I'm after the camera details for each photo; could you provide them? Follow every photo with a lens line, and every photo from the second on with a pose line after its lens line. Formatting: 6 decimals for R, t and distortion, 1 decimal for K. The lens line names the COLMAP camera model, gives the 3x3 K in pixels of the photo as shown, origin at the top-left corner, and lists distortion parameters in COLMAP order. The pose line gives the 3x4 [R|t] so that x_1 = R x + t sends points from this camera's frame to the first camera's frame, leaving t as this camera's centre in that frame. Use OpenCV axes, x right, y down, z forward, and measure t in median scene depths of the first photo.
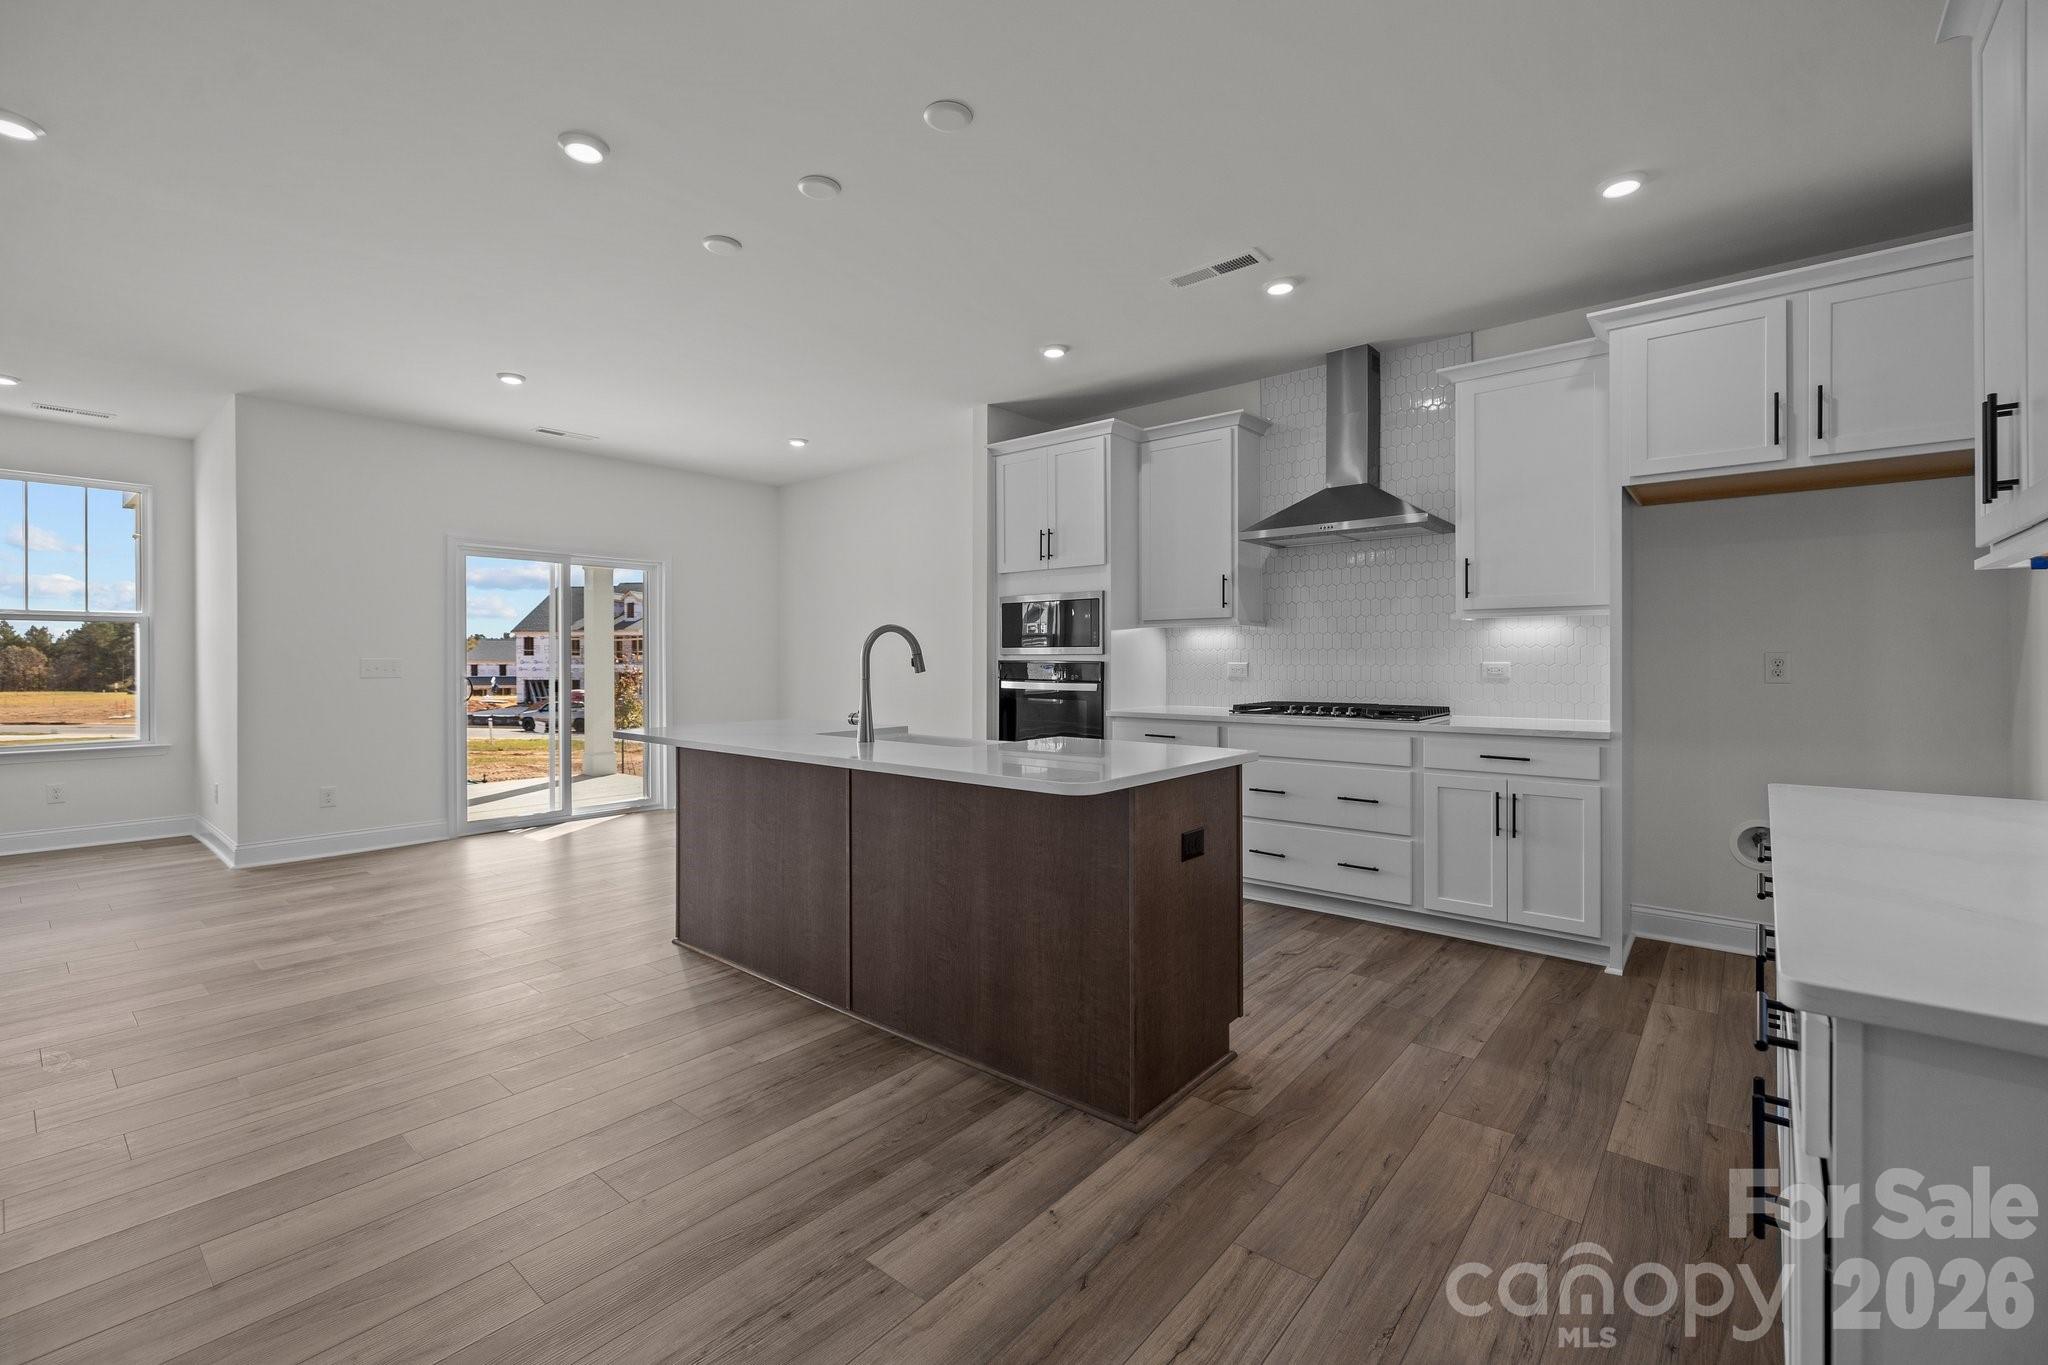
lens RADIAL K [[871.1, 0, 1011.7], [0, 871.1, 663.4], [0, 0, 1]] dist [0.000471, -0.000047]
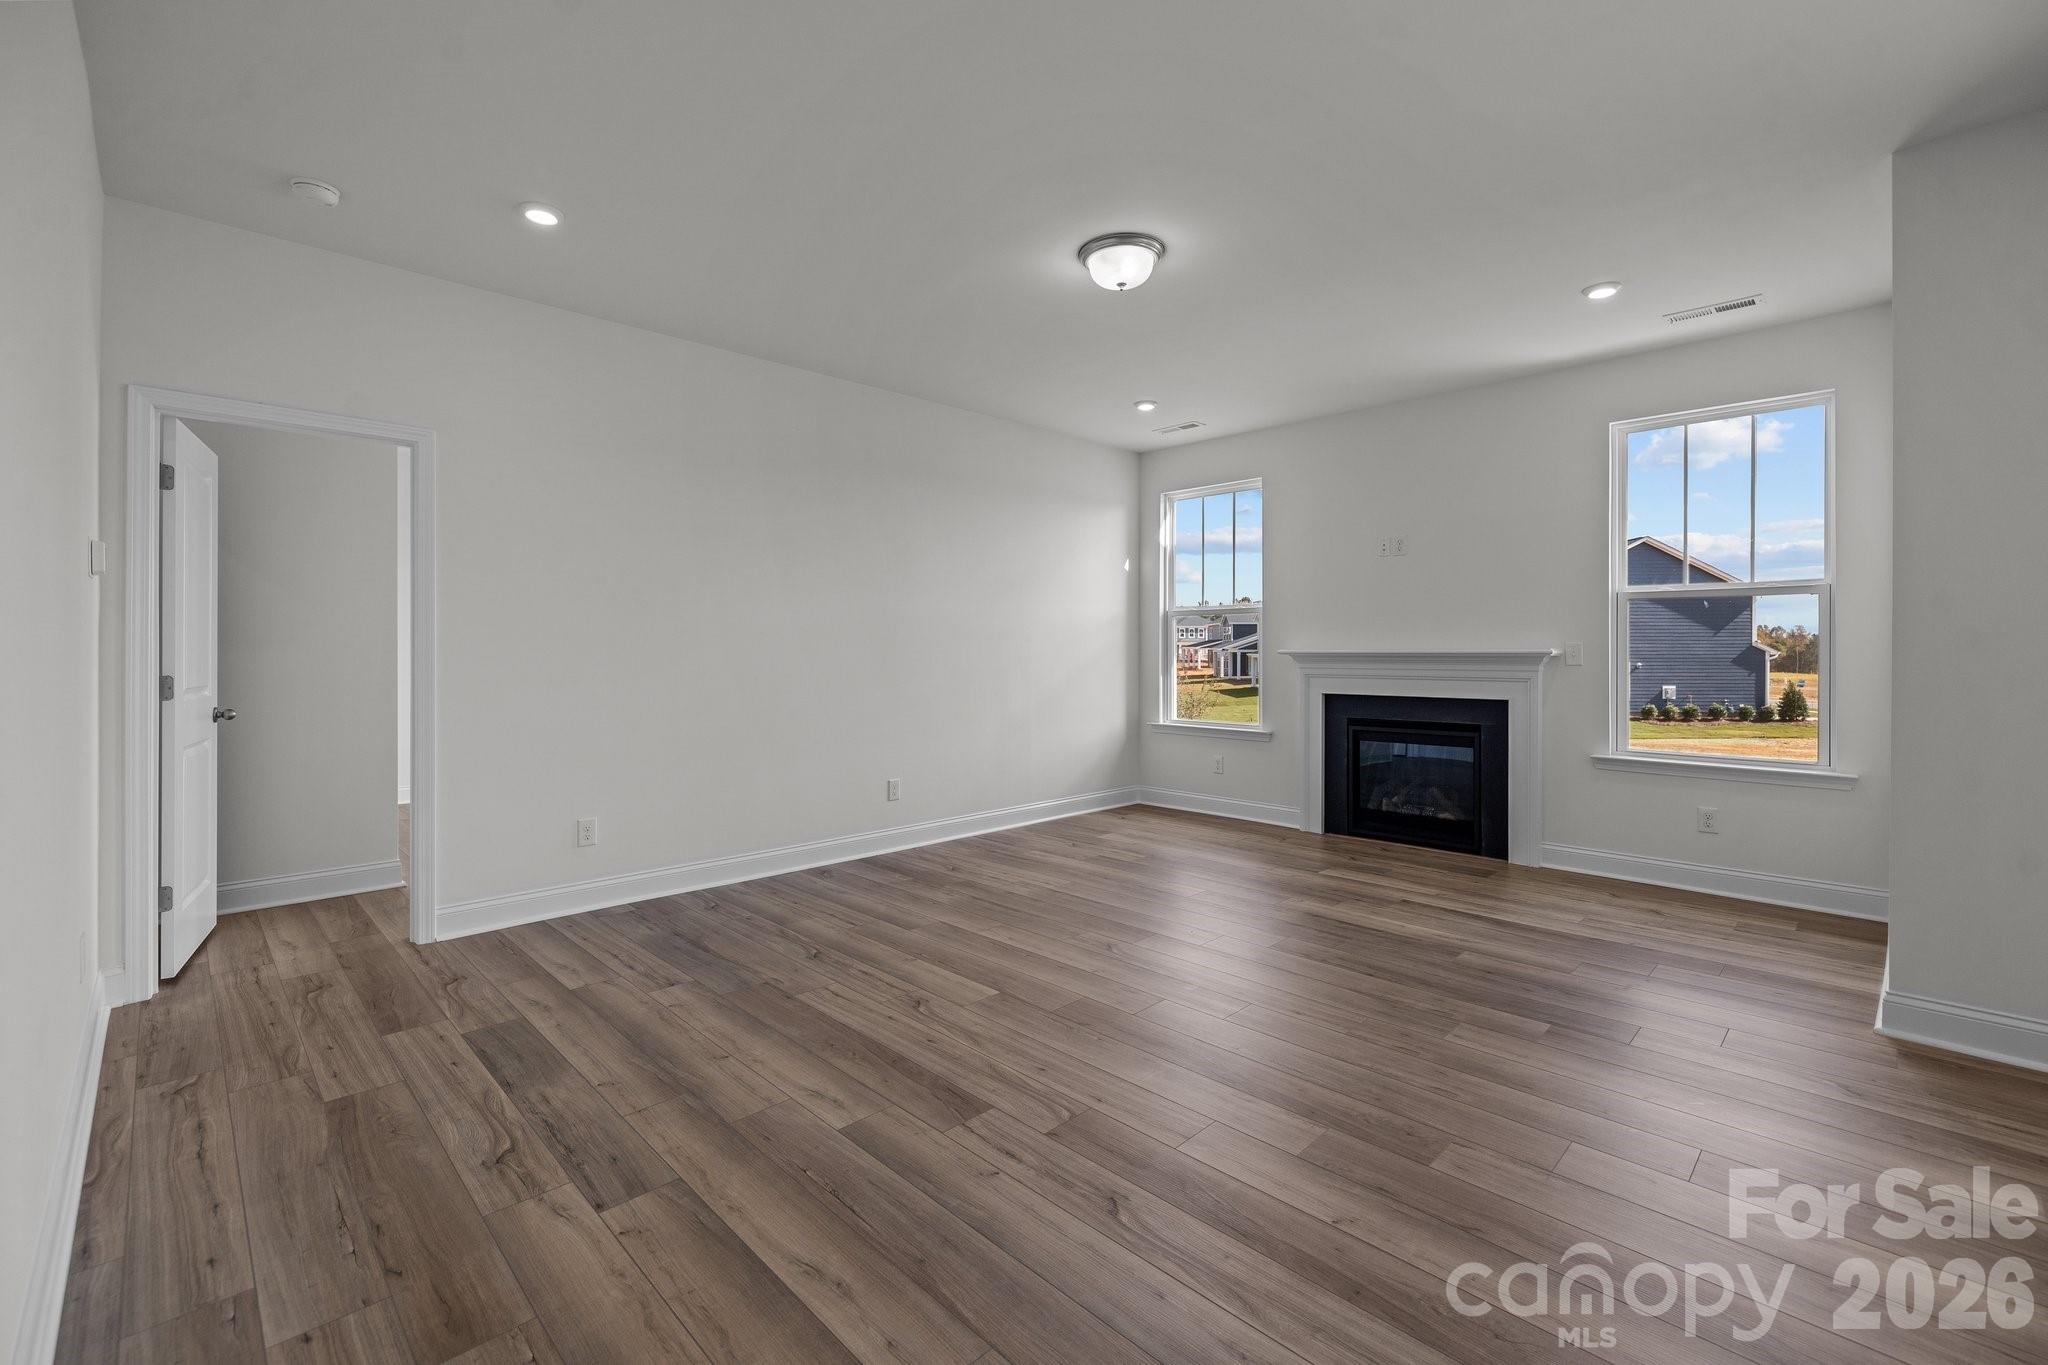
lens RADIAL K [[875.3, 0, 1029.3], [0, 875.3, 654.8], [0, 0, 1]] dist [0.001398, -0.000009]
pose [[-0.082506, 0.008994, -0.996550, -0.320445], [-0.003090, 0.999952, 0.009281, -0.002813], [0.996586, 0.003845, -0.082474, 0.536302]]
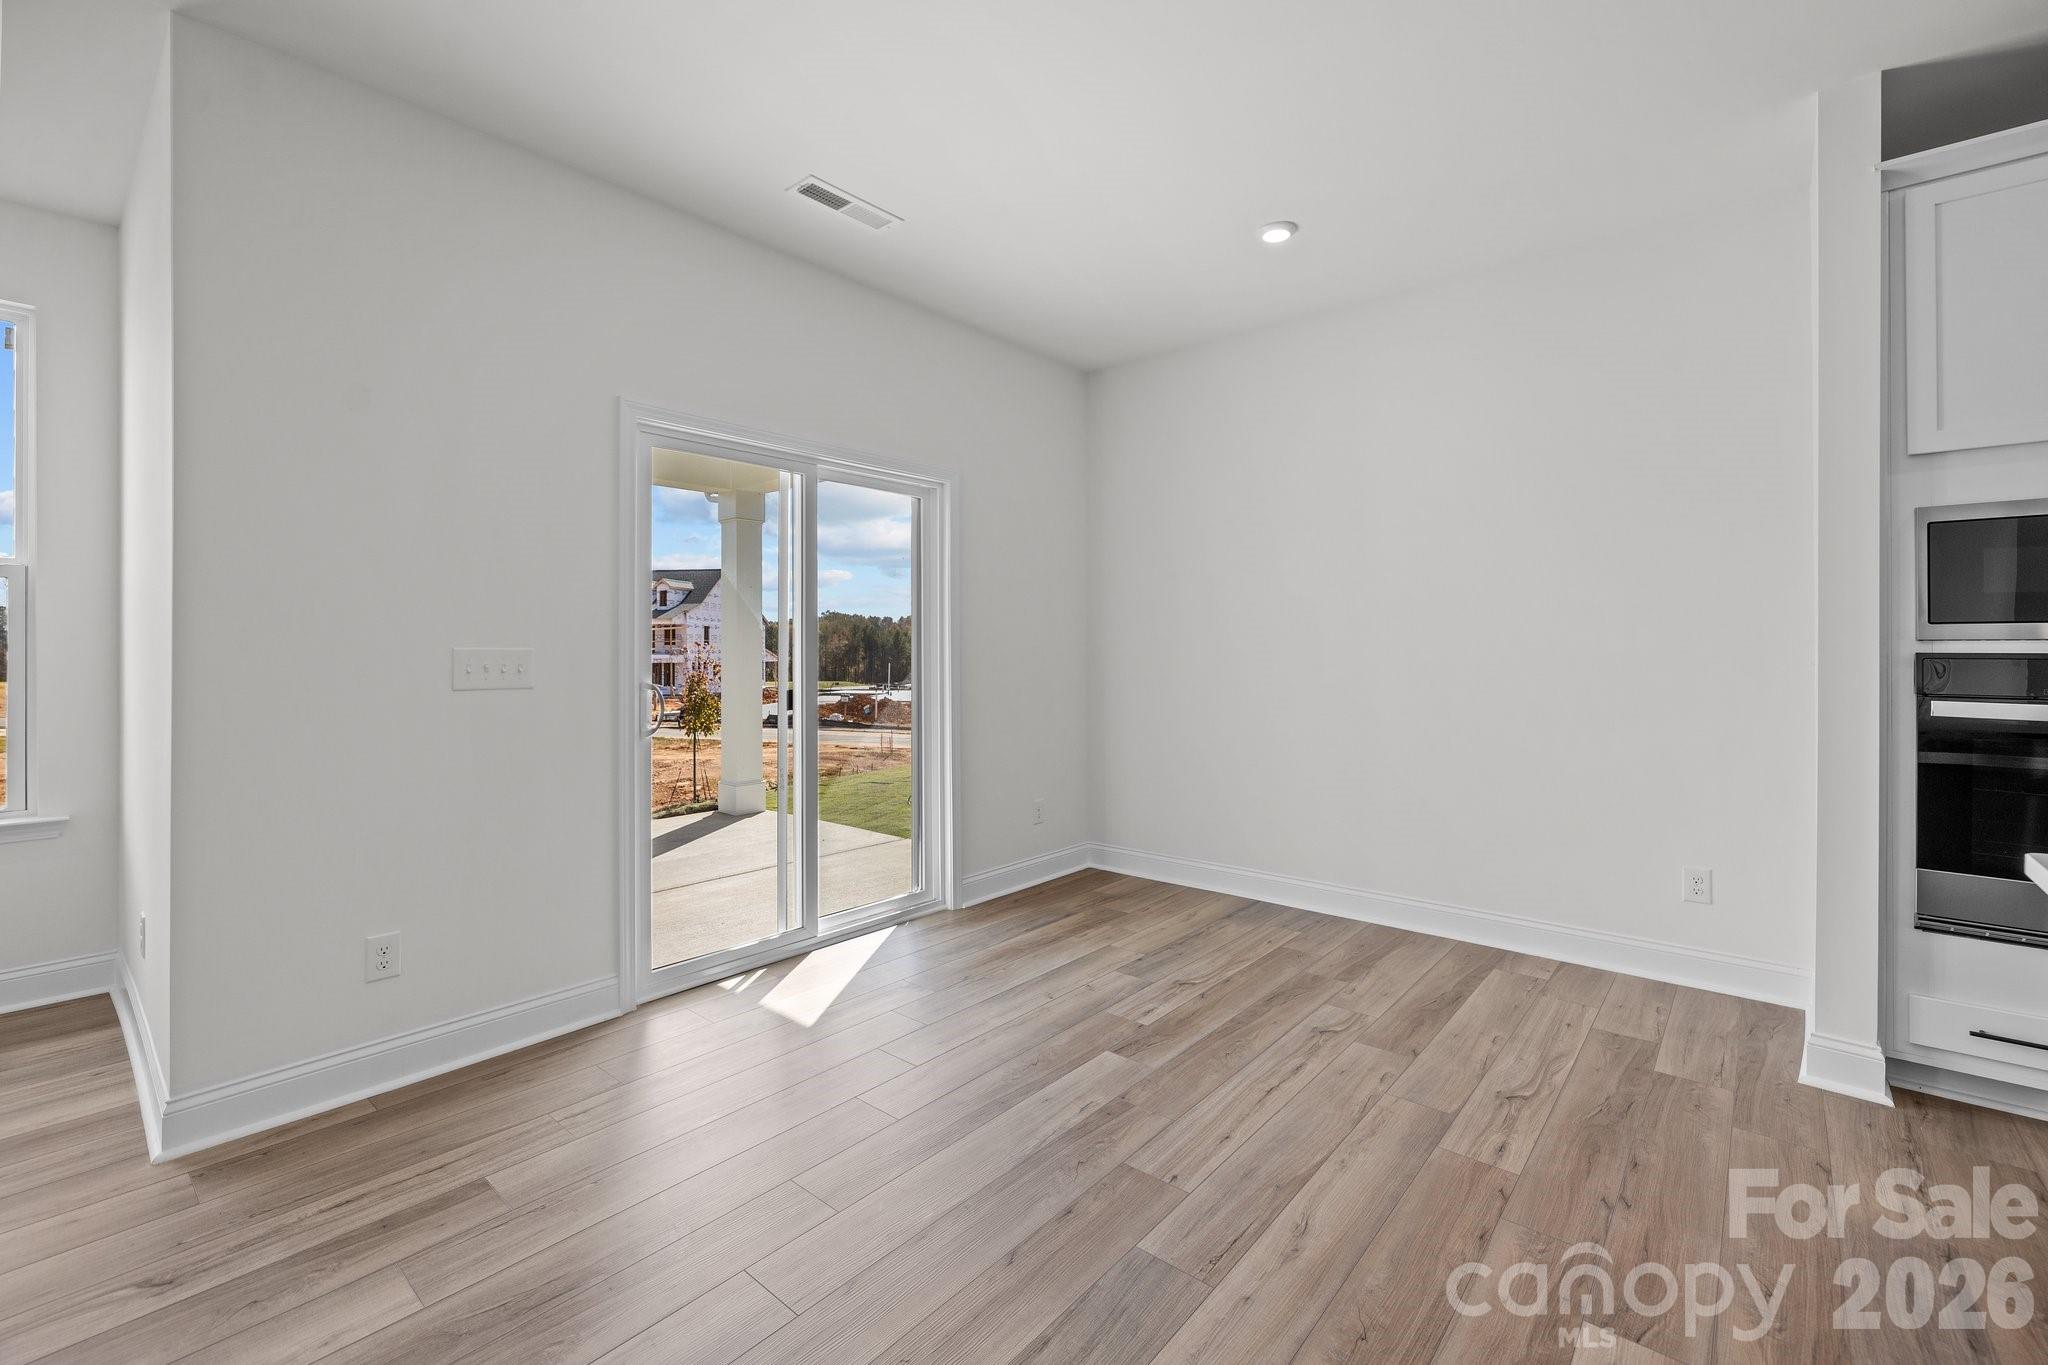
lens RADIAL K [[871.0, 0, 1025.7], [0, 871.0, 646.1], [0, 0, 1]] dist [0.000351, -0.000233]
pose [[0.999965, 0.000774, -0.008282, -0.499402], [-0.000842, 0.999967, -0.008120, -0.003485], [0.008276, 0.008127, 0.999933, 0.613470]]
